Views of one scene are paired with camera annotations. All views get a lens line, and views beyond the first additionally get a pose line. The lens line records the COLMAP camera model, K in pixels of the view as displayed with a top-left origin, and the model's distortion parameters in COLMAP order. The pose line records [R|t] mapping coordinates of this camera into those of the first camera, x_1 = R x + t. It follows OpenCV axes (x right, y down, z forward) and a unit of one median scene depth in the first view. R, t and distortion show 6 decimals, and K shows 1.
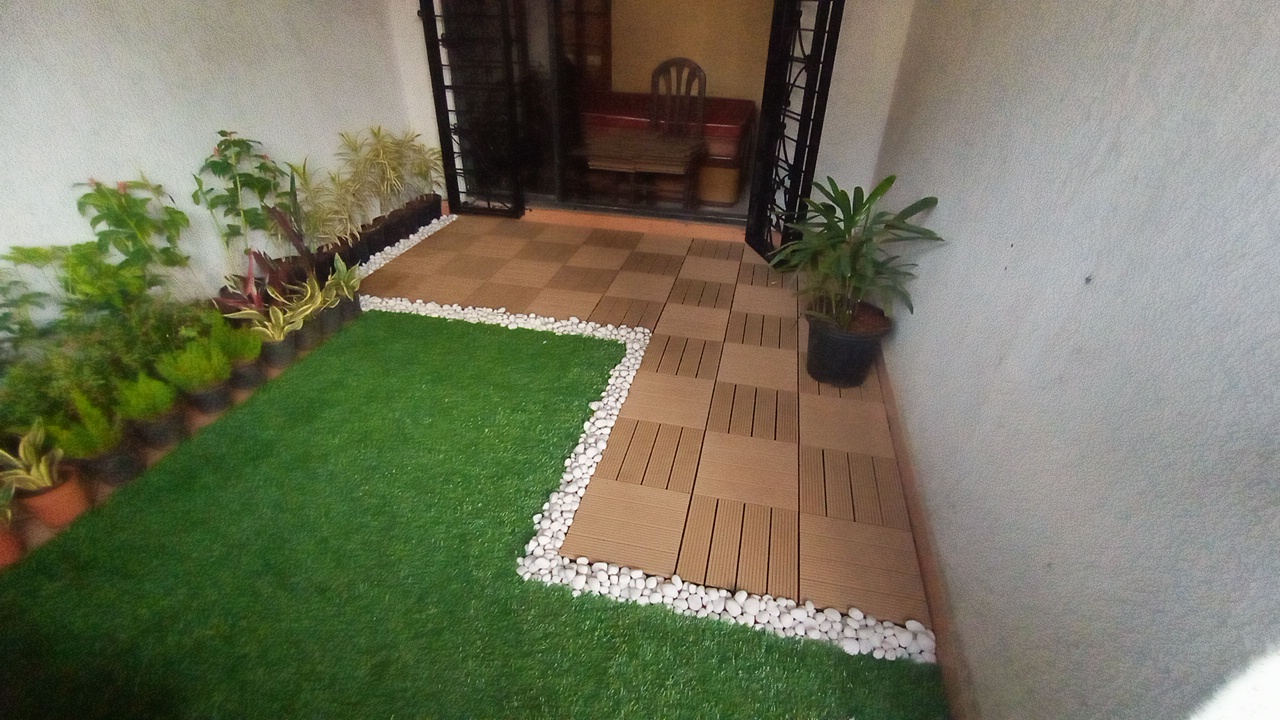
lens RADIAL K [[583.9, 0, 632.8], [0, 583.9, 362.3], [0, 0, 1]] dist [-0.036608, 0.027078]
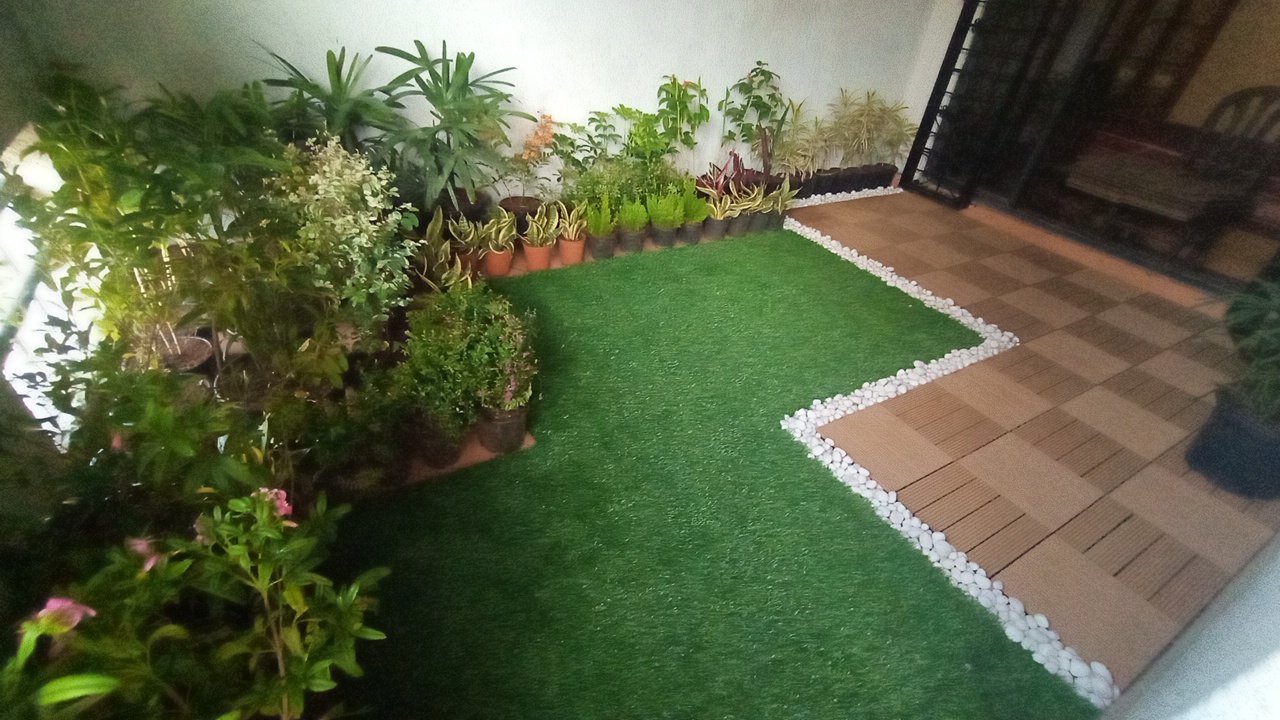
lens RADIAL K [[583.9, 0, 632.8], [0, 583.9, 362.3], [0, 0, 1]] dist [-0.036608, 0.027078]
pose [[0.689921, 0.459193, -0.559599, 0.140667], [-0.452324, 0.877018, 0.161996, 0.114102], [0.565166, 0.141356, 0.812777, -0.141983]]
